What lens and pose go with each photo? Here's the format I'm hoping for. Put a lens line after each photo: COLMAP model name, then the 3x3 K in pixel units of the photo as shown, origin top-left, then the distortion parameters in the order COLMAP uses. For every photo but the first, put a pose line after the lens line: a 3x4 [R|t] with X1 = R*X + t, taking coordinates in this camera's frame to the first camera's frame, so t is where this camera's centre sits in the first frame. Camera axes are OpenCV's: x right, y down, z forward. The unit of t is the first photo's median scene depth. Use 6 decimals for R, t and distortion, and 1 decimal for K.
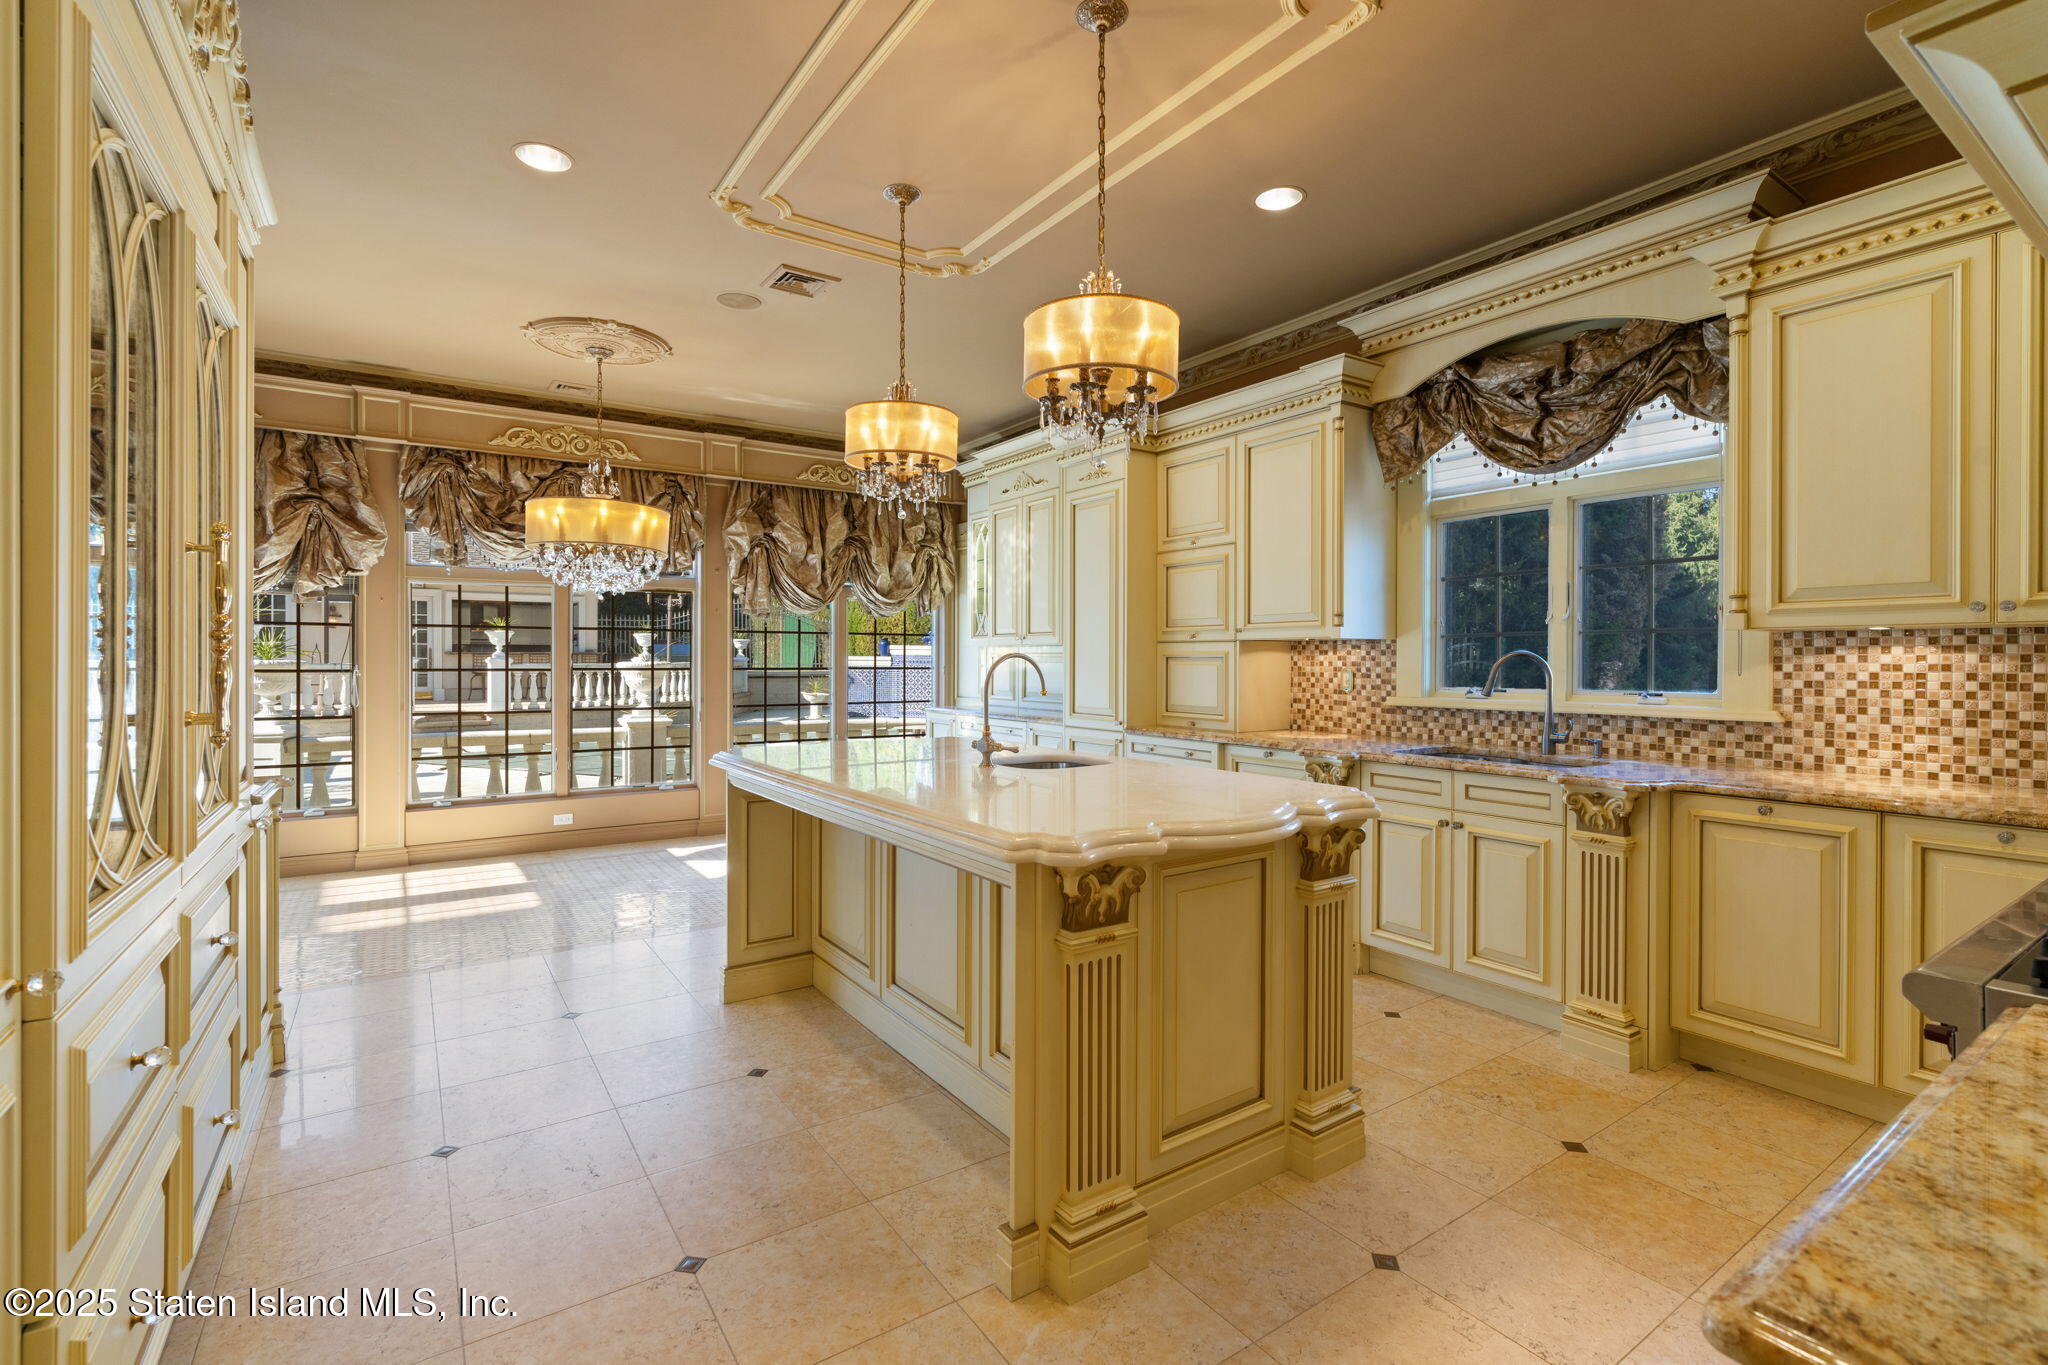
lens RADIAL K [[926.0, 0, 1034.3], [0, 926.0, 679.1], [0, 0, 1]] dist [-0.003530, 0.000030]
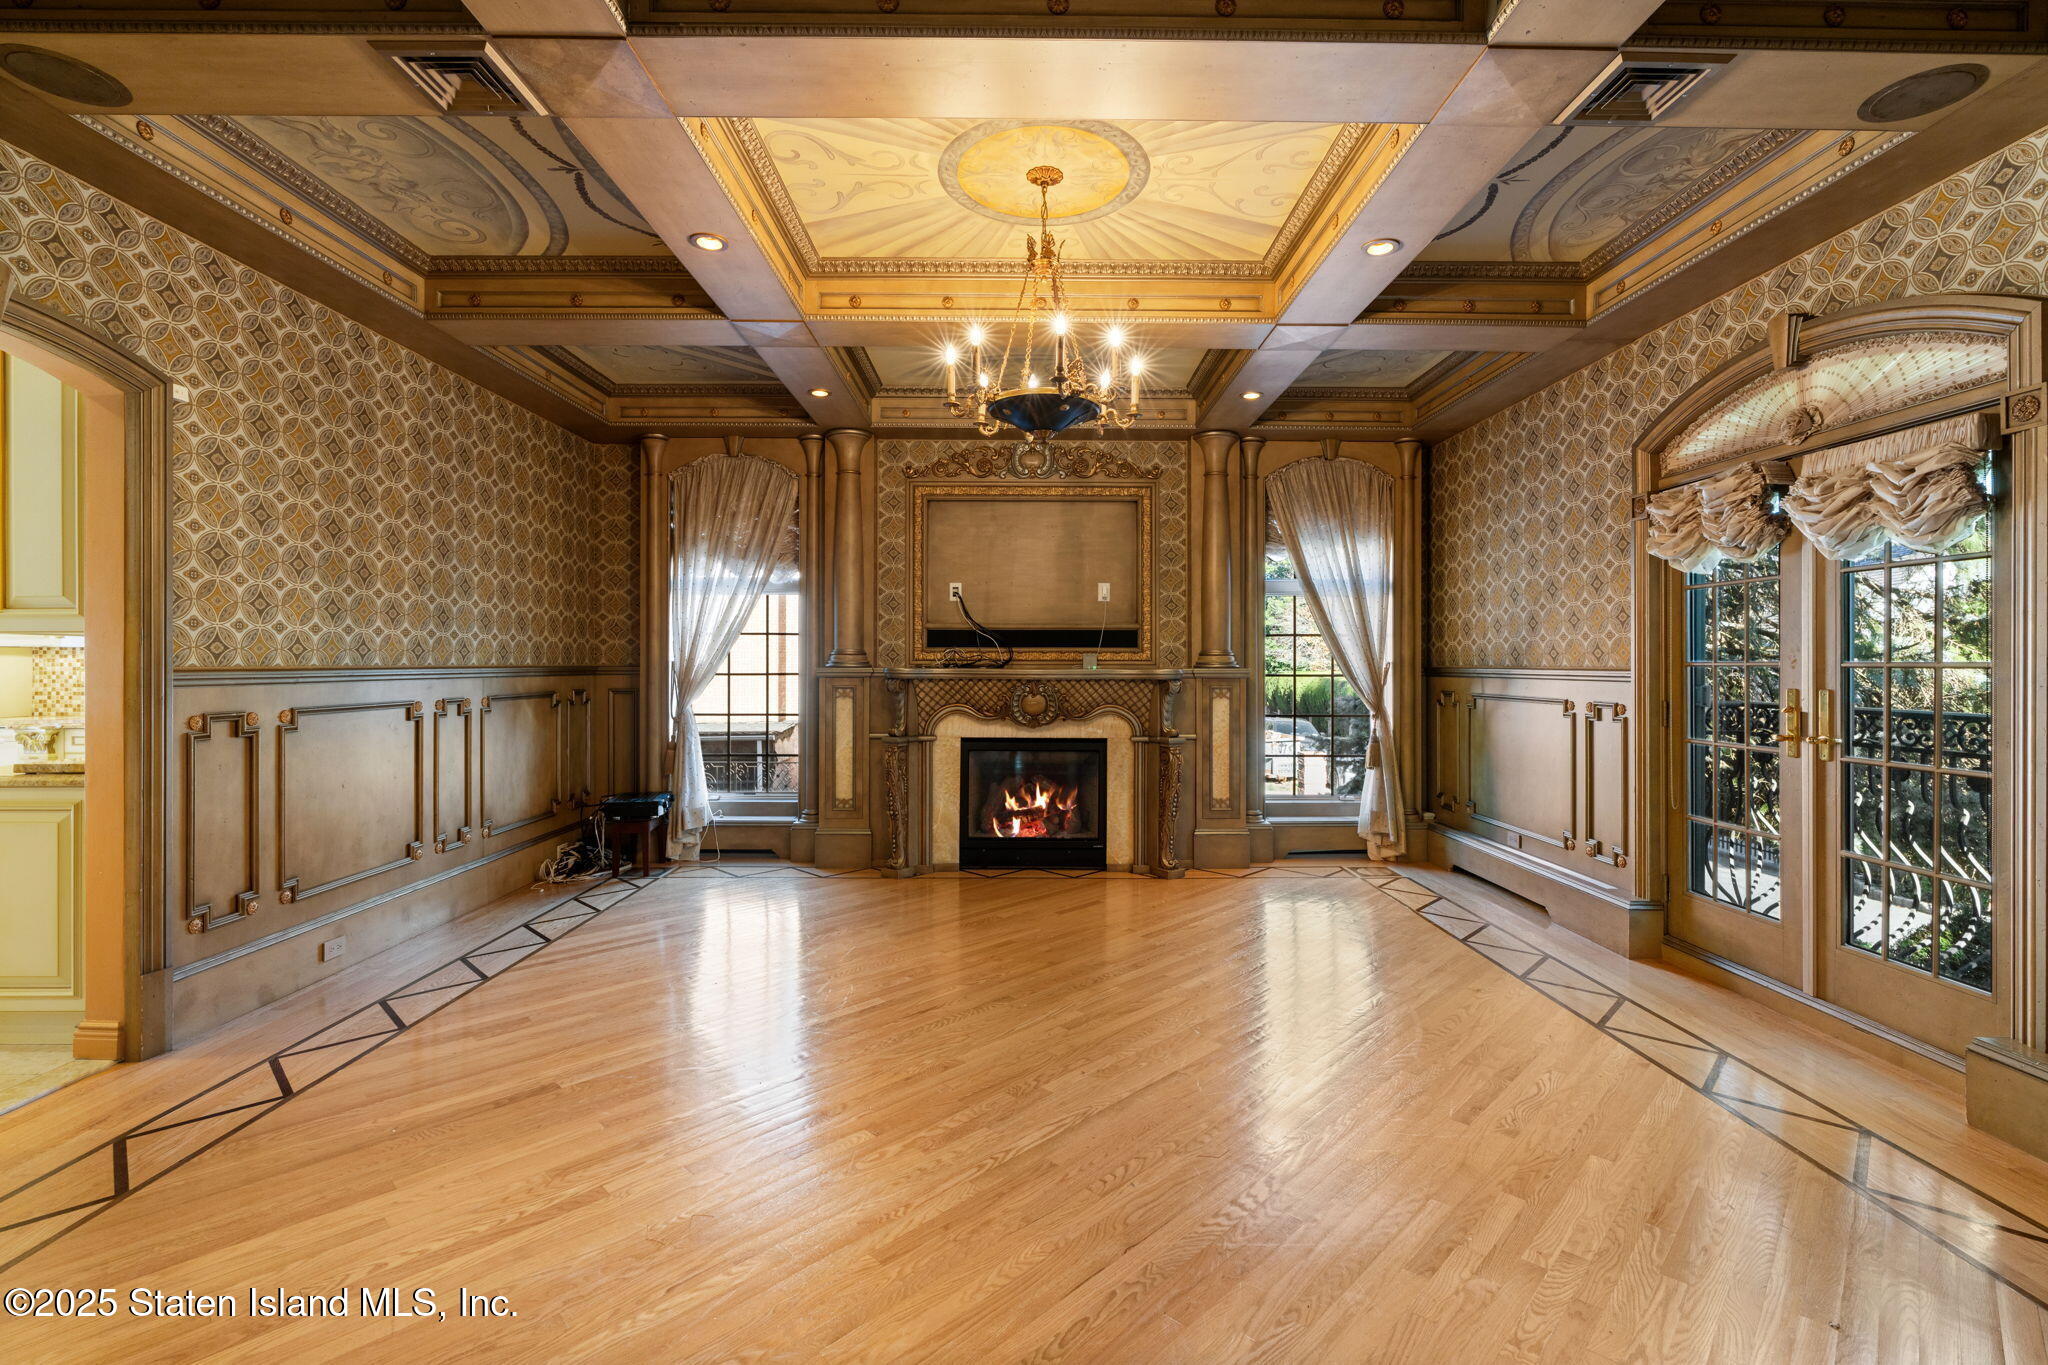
lens RADIAL K [[926.0, 0, 1034.3], [0, 926.0, 679.1], [0, 0, 1]] dist [-0.003530, 0.000030]
pose [[0.556265, -0.018178, 0.830806, -0.010582], [0.015748, 0.999812, 0.011331, 0.010813], [-0.830856, 0.006780, 0.556446, -0.877304]]
